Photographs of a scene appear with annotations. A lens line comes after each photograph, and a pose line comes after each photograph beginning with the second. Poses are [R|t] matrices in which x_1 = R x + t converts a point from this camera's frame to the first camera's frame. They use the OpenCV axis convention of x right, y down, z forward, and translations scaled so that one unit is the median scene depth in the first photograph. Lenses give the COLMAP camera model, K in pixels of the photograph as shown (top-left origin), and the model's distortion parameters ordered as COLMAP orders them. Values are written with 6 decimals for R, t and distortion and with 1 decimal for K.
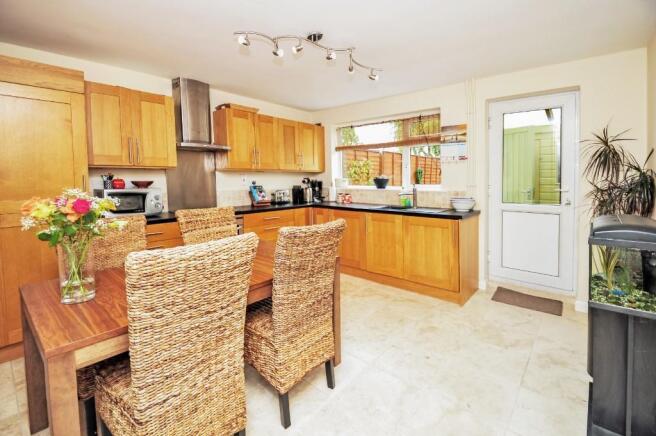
lens RADIAL K [[284.9, 0, 328.0], [0, 284.9, 218.0], [0, 0, 1]] dist [-0.000478, -0.000053]
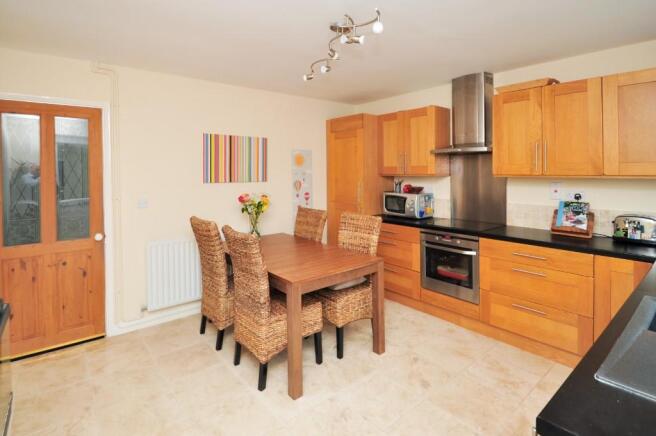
lens RADIAL K [[328.4, 0, 328.0], [0, 328.4, 218.0], [0, 0, 1]] dist [0.000350, -0.000017]
pose [[-0.181062, 0.145006, -0.972723, 0.630181], [-0.141574, 0.974926, 0.171687, -0.161000], [0.973228, 0.168798, -0.155993, 0.781919]]
